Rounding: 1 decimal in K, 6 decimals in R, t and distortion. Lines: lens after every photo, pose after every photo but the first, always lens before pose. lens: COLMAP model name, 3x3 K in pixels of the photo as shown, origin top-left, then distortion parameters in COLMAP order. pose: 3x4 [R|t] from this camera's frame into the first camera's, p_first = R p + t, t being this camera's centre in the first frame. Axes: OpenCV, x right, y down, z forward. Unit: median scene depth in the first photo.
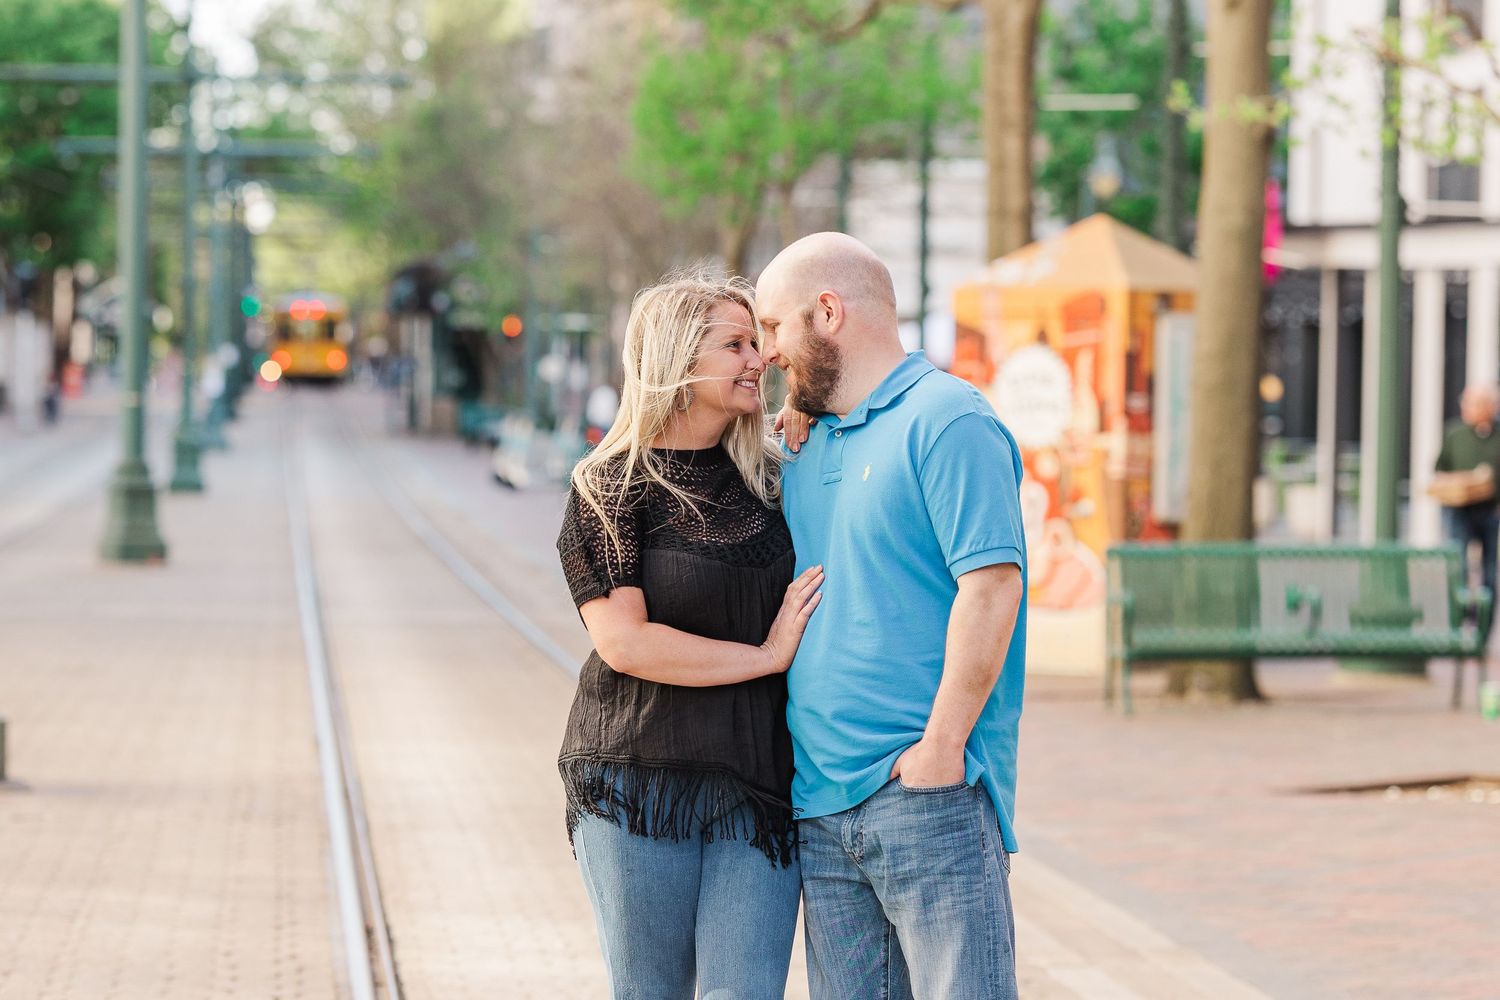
lens RADIAL K [[3894.0, 0, 742.6], [0, 3894.0, 498.5], [0, 0, 1]] dist [-0.076105, 0.000000]
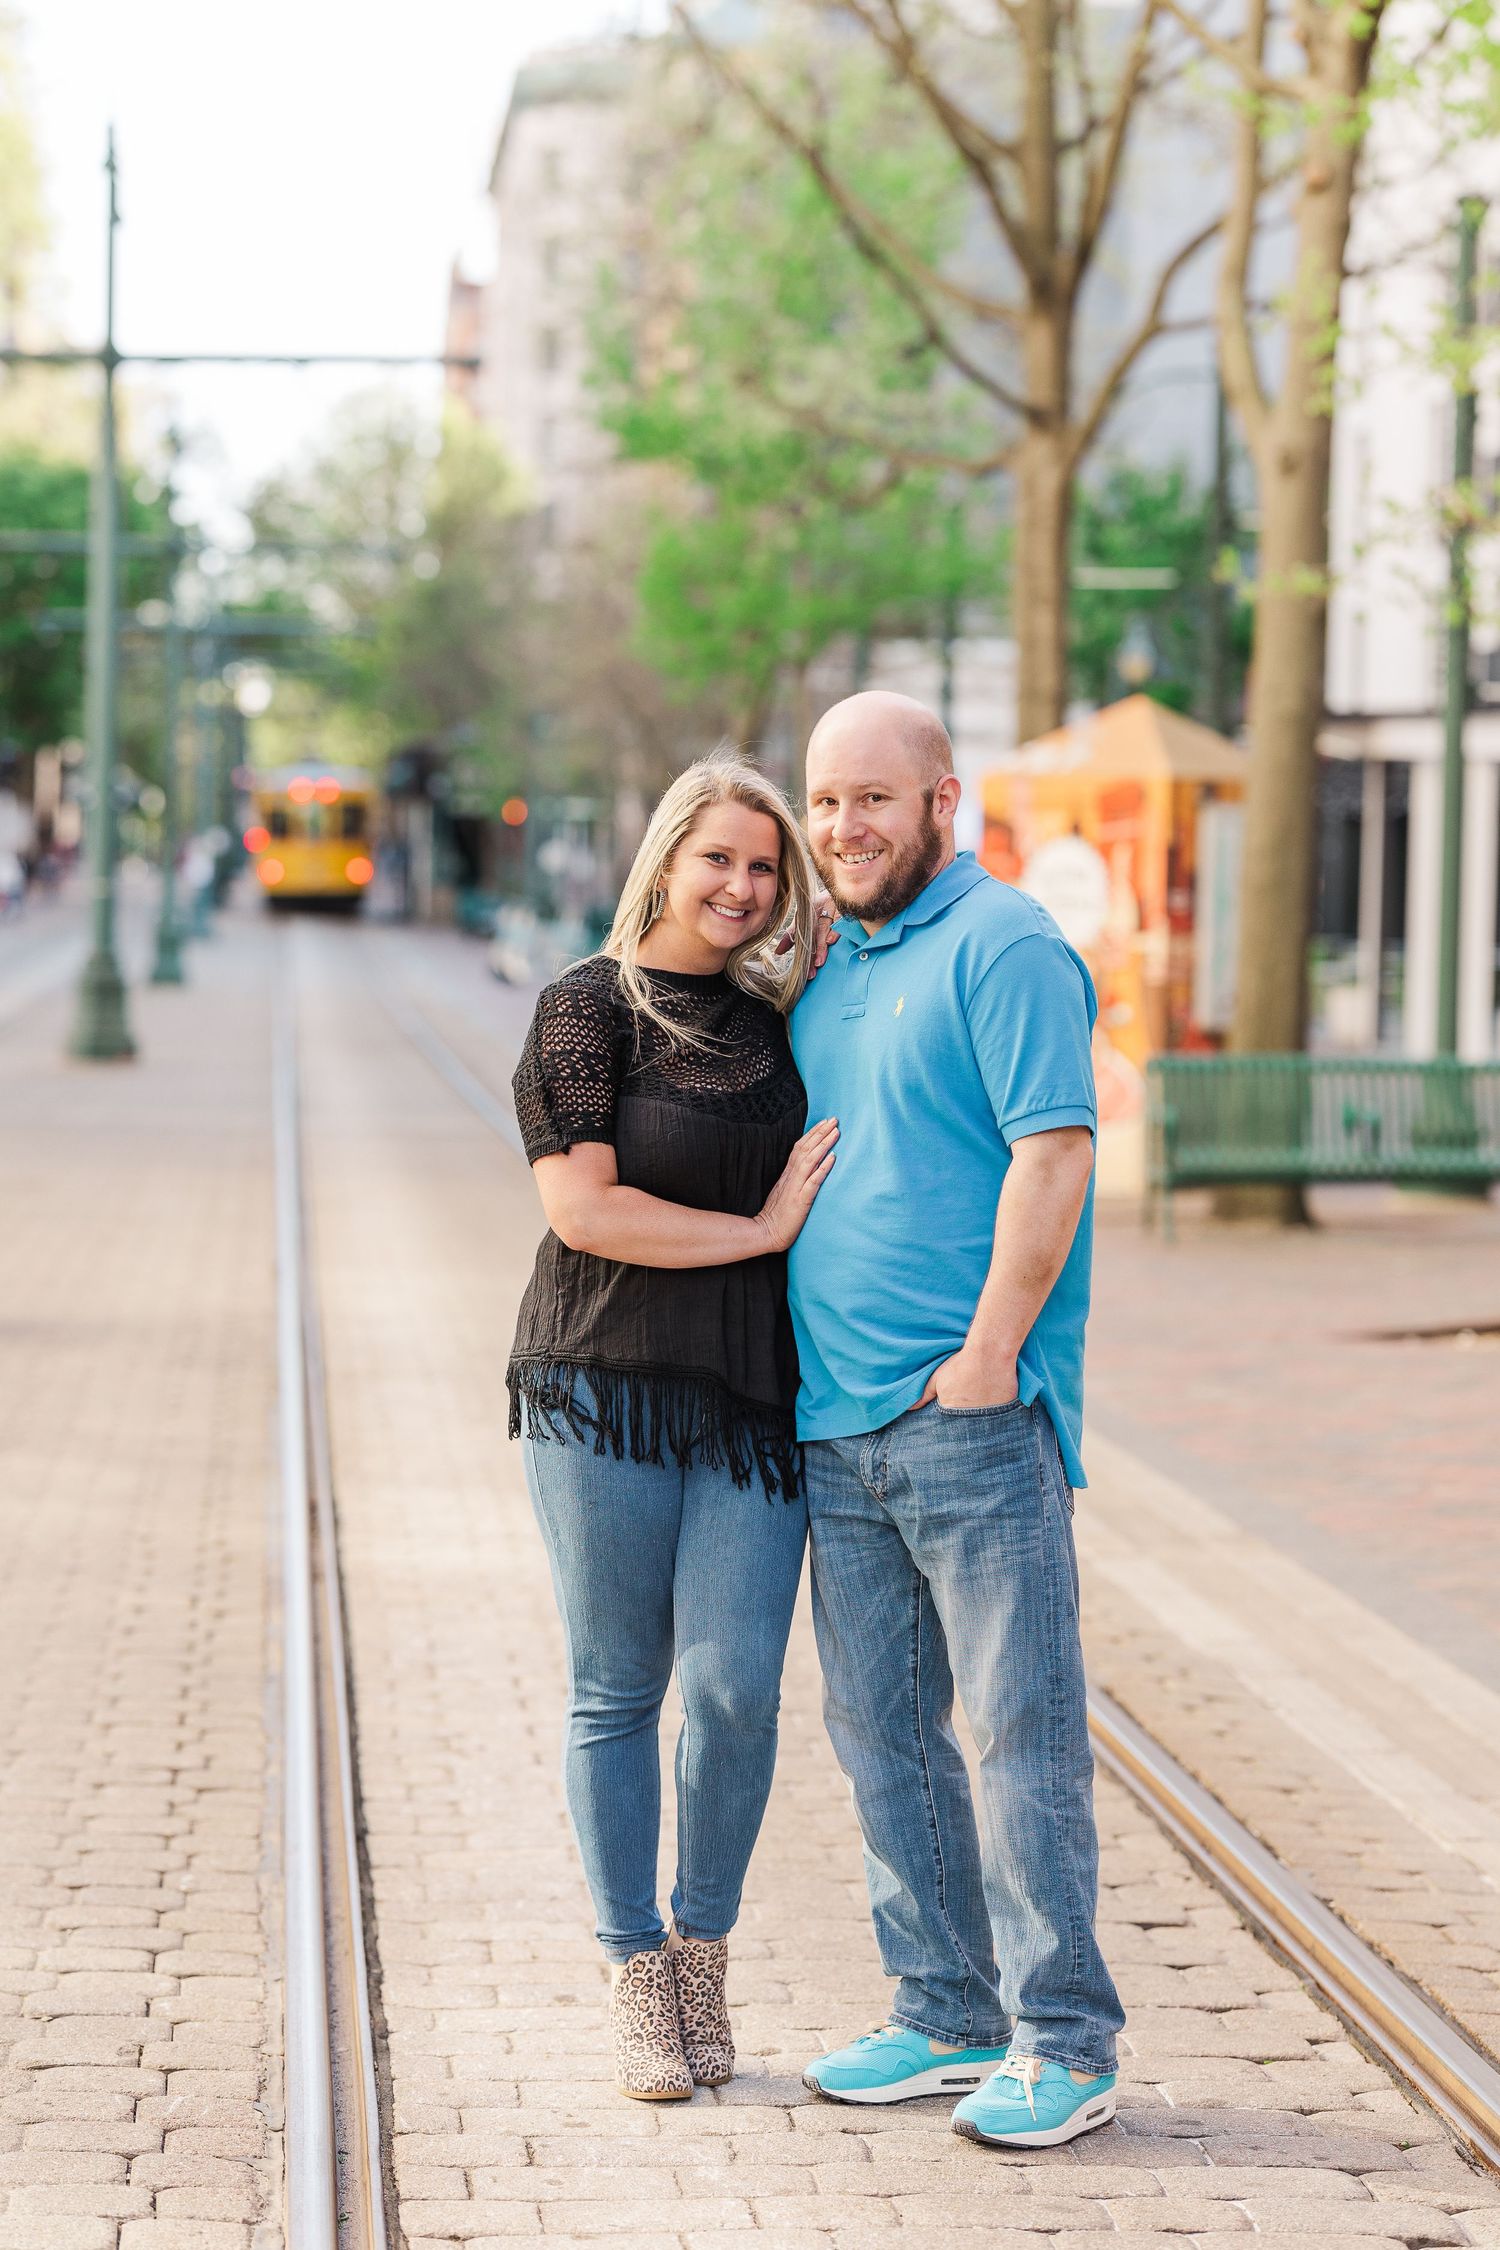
lens RADIAL K [[5524.8, 0, 763.3], [0, 5524.8, 1128.9], [0, 0, 1]] dist [-0.190016, 0.000000]
pose [[0.999952, 0.007489, 0.006376, -0.004967], [-0.007565, 0.999899, 0.012001, 0.014238], [-0.006285, -0.012048, 0.999908, -0.302558]]
